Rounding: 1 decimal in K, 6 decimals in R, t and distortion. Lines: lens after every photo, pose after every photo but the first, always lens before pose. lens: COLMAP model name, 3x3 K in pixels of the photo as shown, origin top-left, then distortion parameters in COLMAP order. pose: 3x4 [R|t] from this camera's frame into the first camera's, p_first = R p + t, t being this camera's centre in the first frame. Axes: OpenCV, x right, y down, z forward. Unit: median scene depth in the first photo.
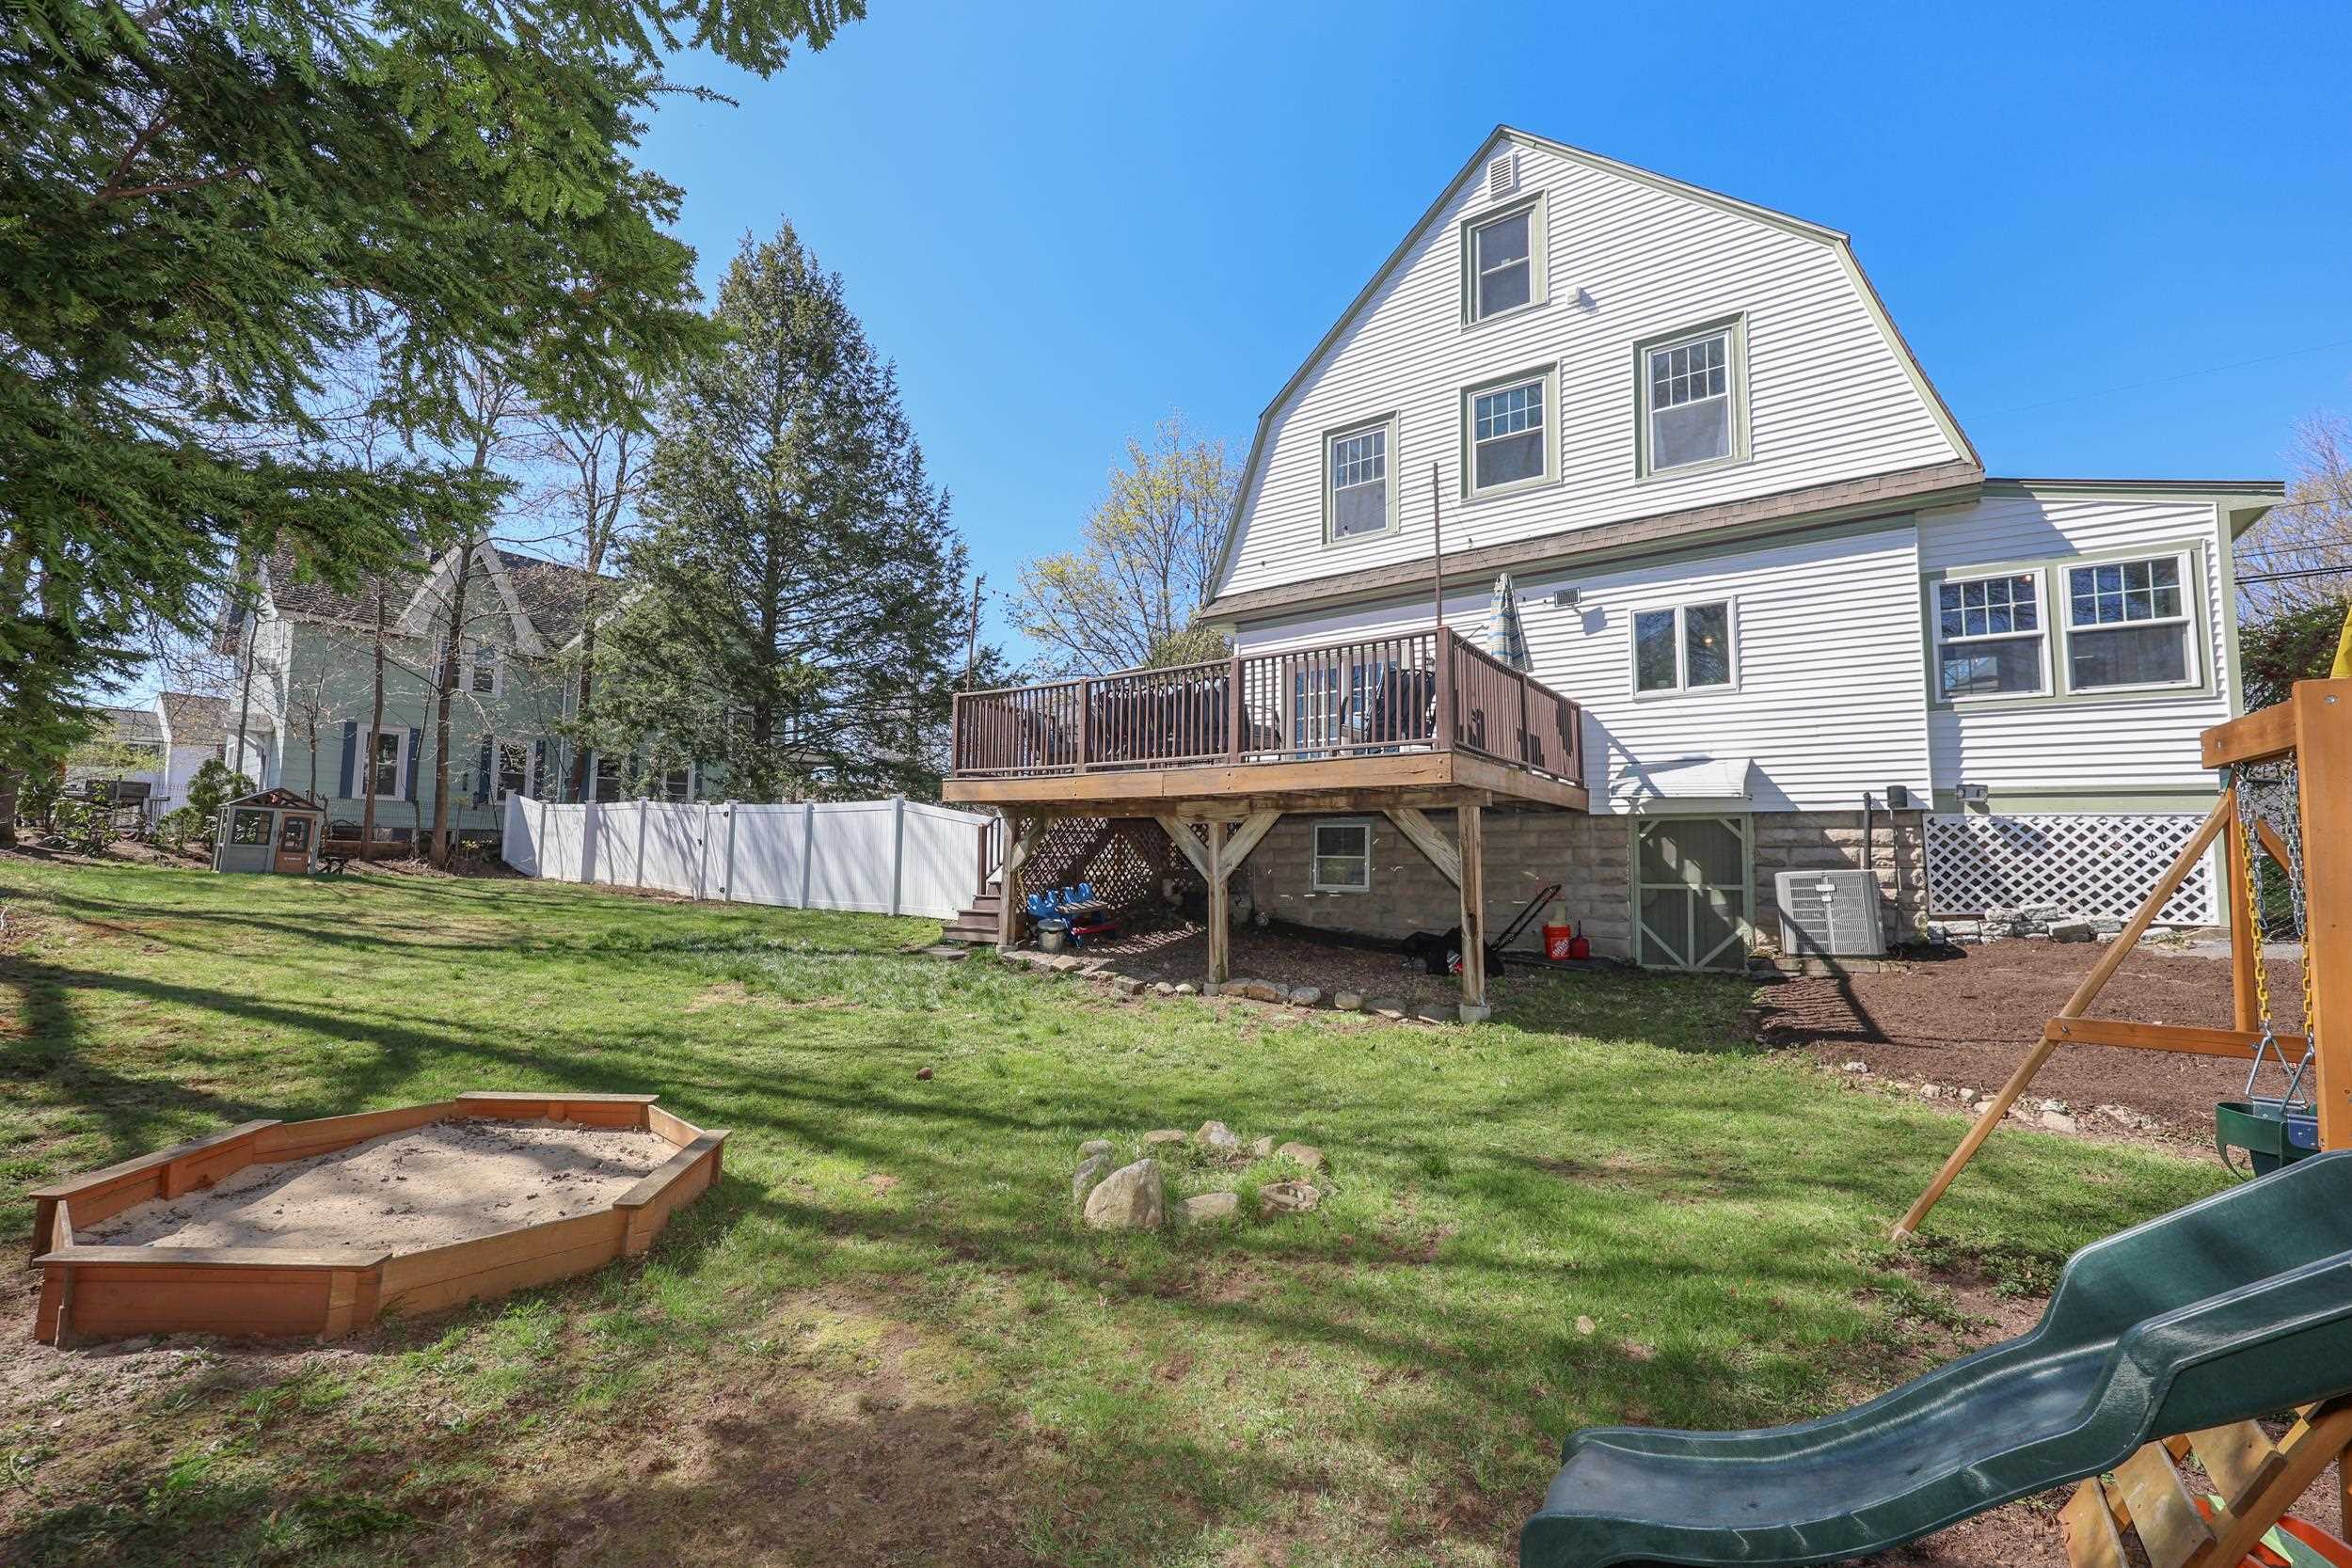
lens RADIAL K [[934.0, 0, 1176.0], [0, 934.0, 784.0], [0, 0, 1]] dist [-0.002033, -0.000021]
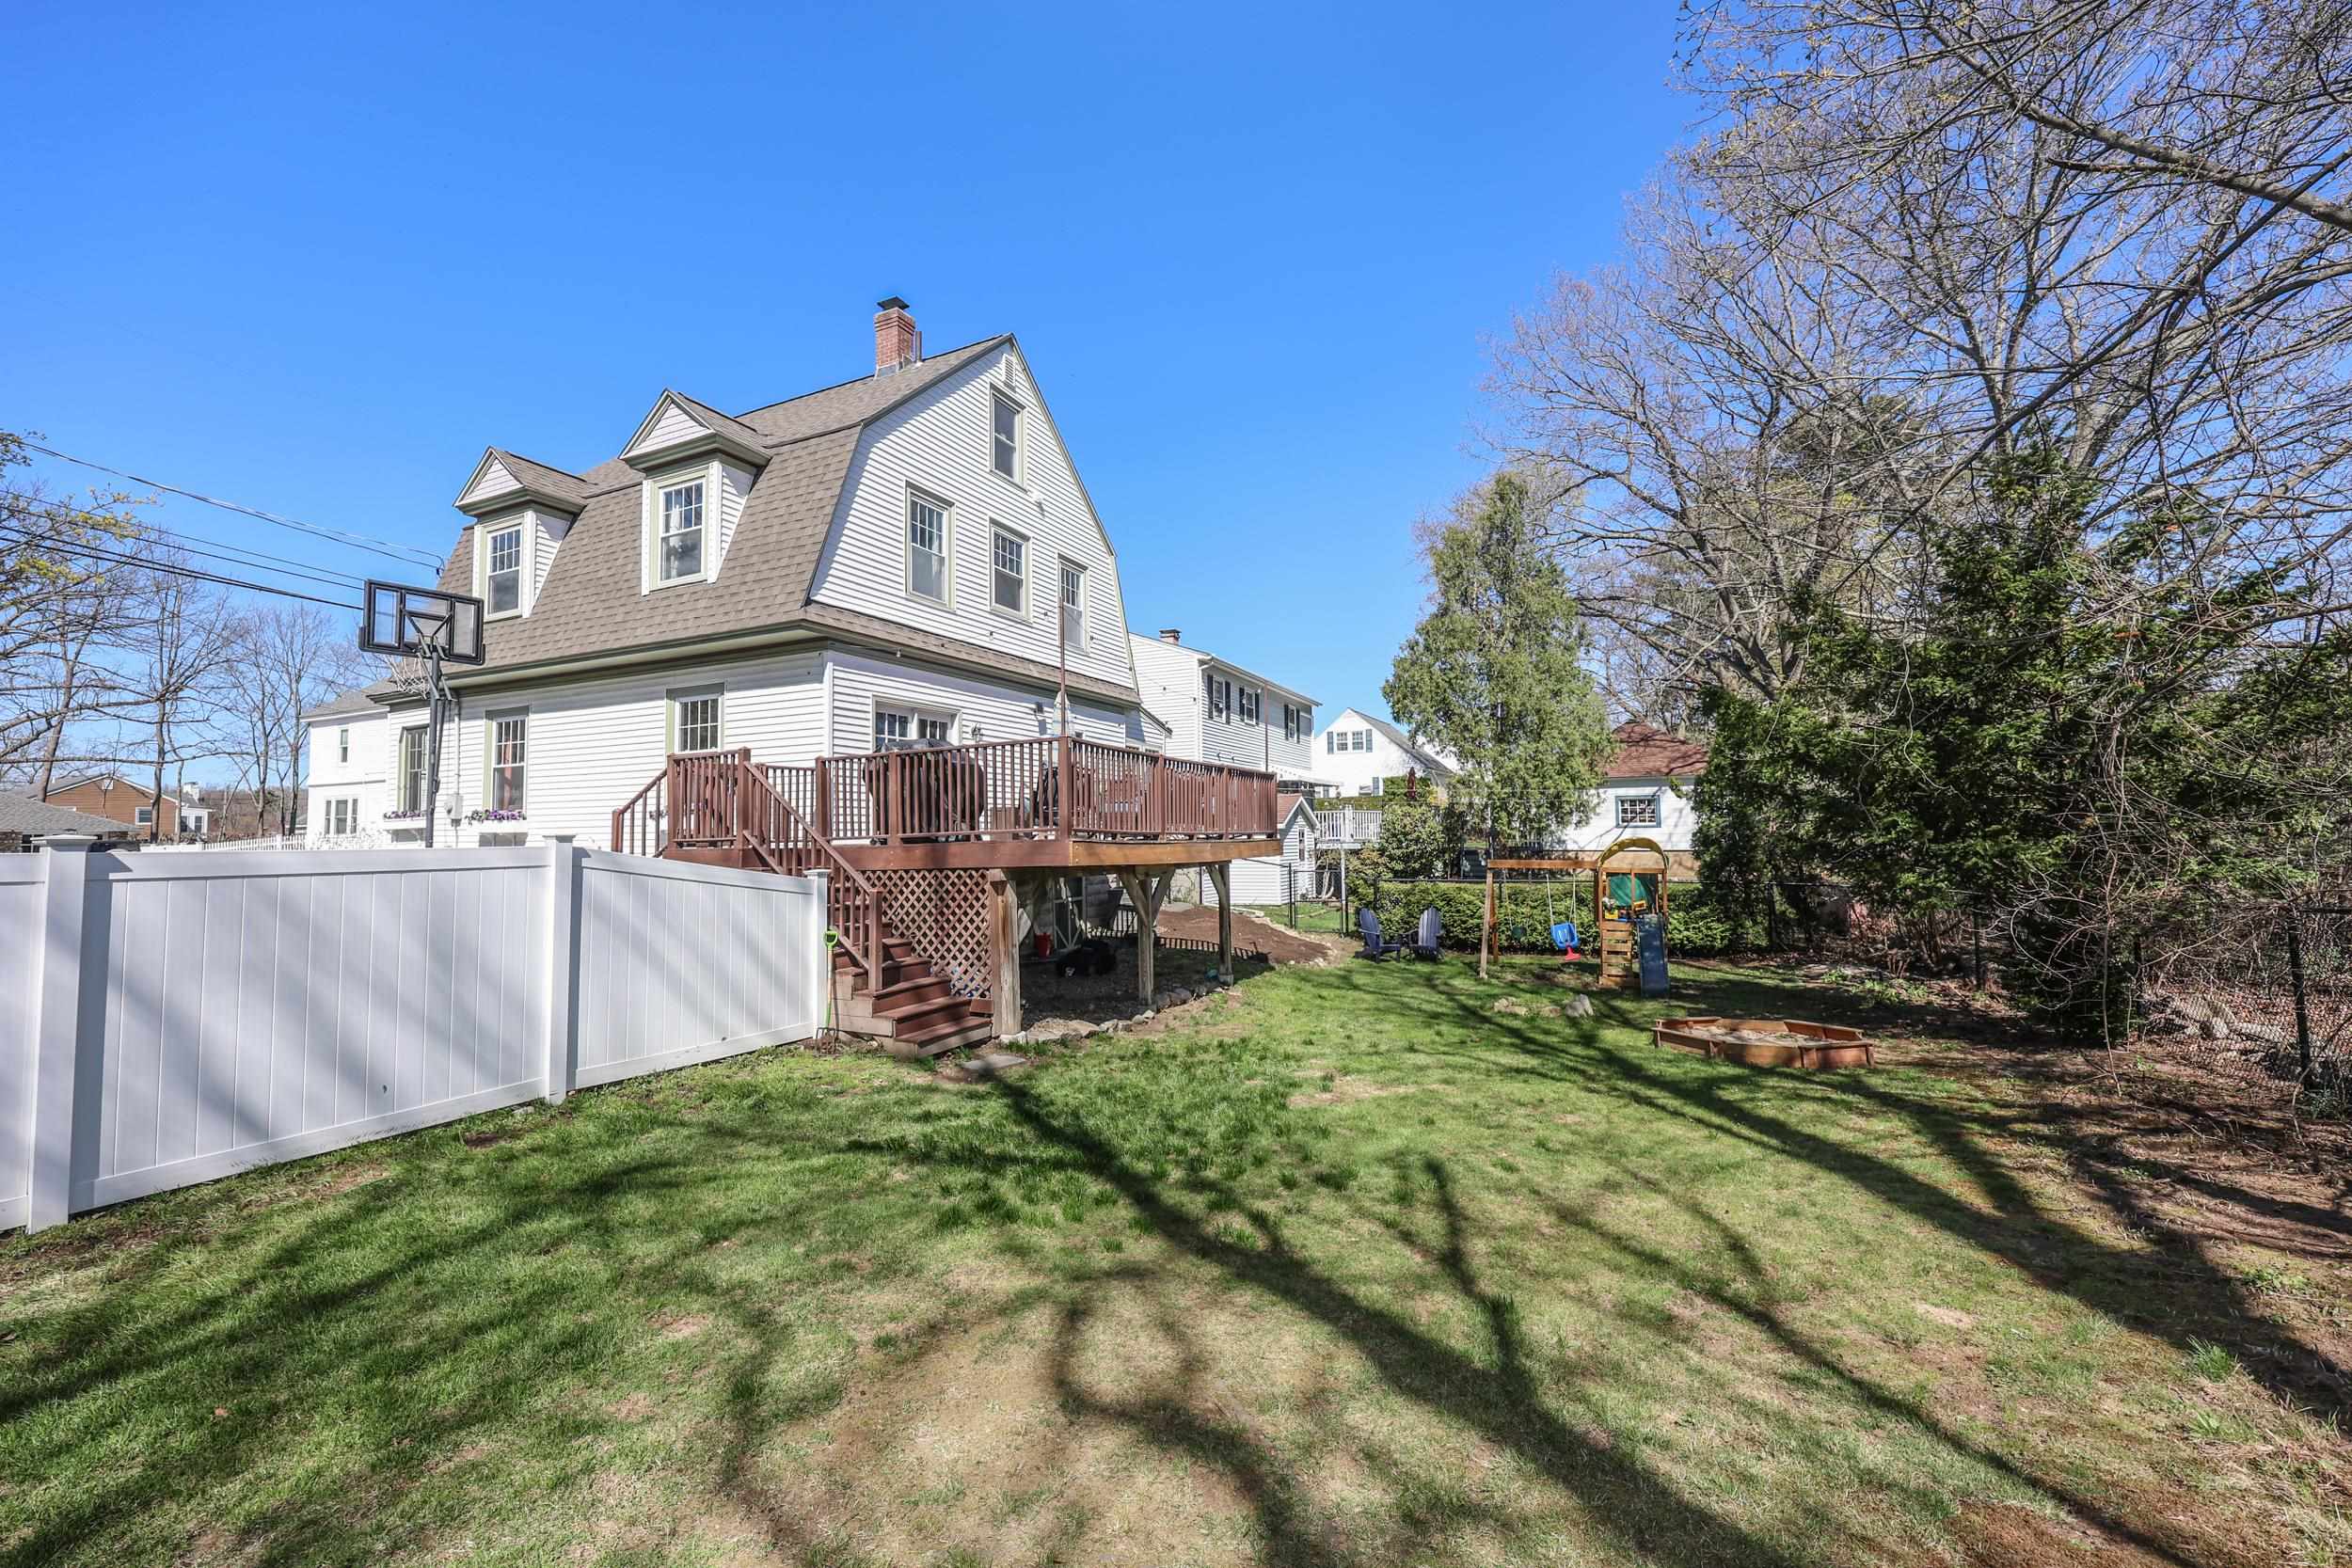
lens RADIAL K [[942.0, 0, 1166.8], [0, 942.0, 786.1], [0, 0, 1]] dist [0.002096, 0.000402]
pose [[-0.158247, 0.039835, 0.986596, -1.280200], [-0.074840, 0.995828, -0.052211, -0.018346], [-0.984559, -0.082099, -0.154605, 1.226144]]
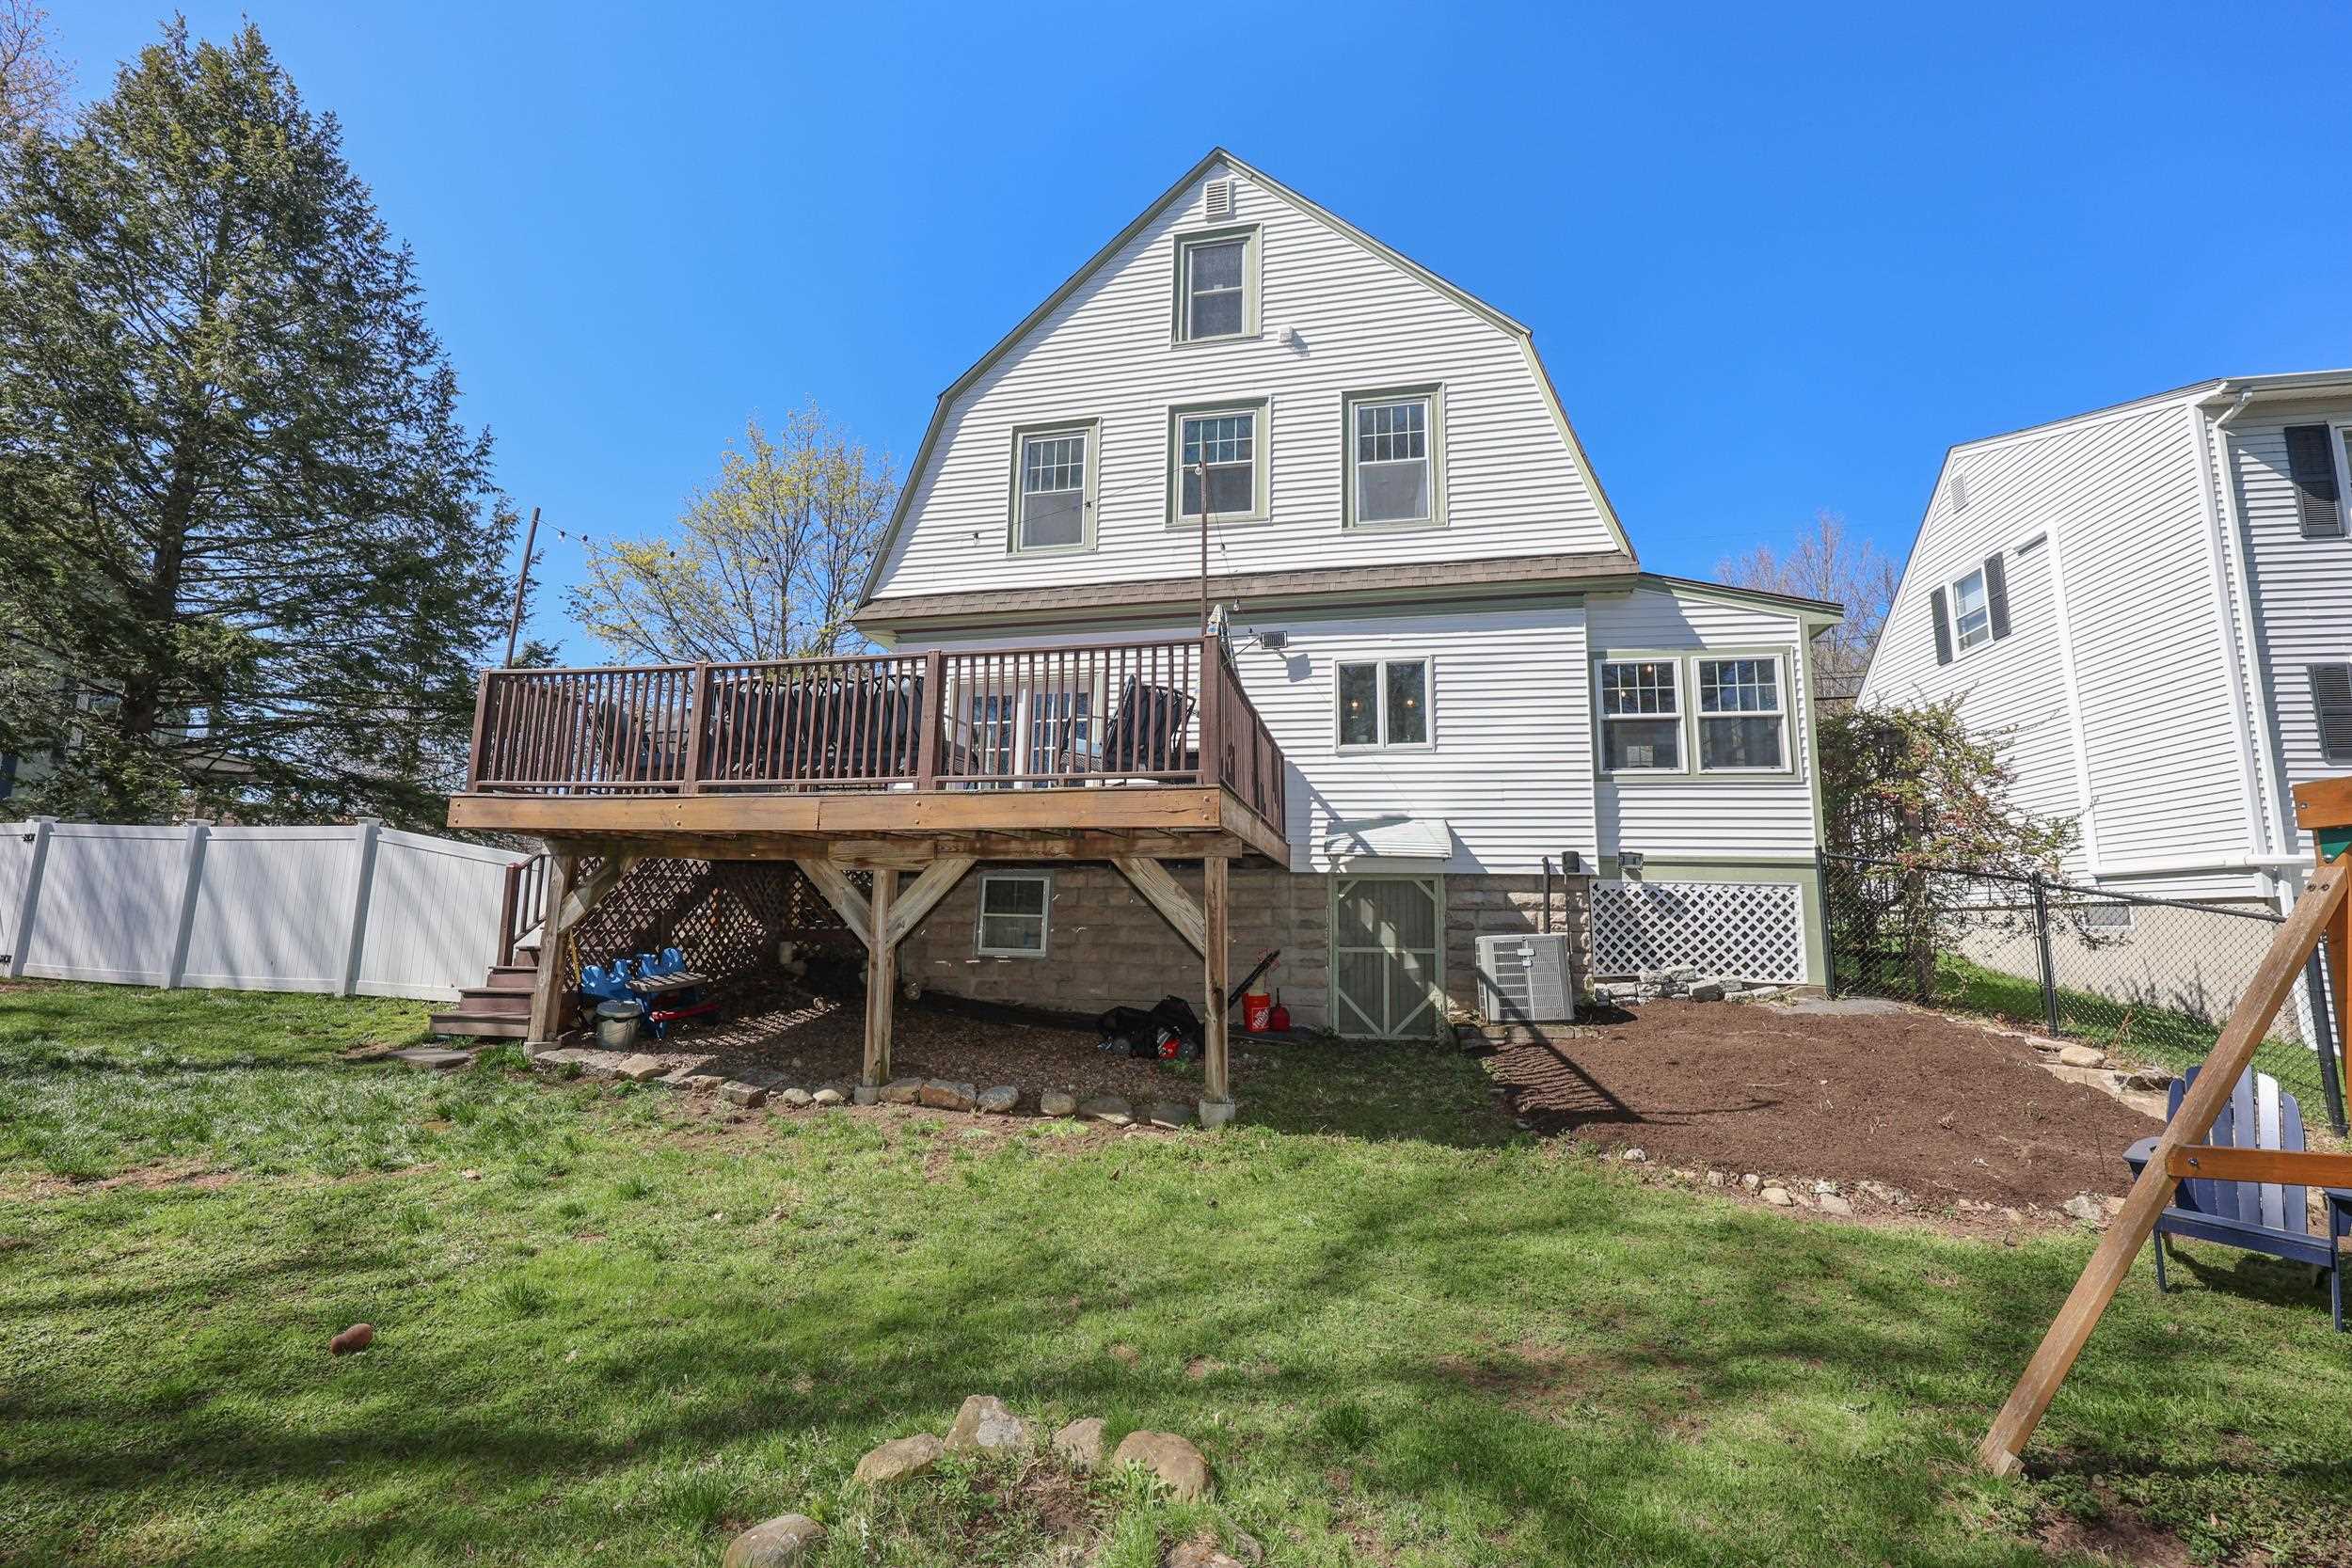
lens RADIAL K [[942.0, 0, 1166.8], [0, 942.0, 786.1], [0, 0, 1]] dist [0.002096, 0.000402]
pose [[0.918675, 0.061177, 0.390248, -0.050251], [-0.039362, 0.997195, -0.063662, 0.013591], [-0.393048, 0.043124, 0.918506, 0.210567]]
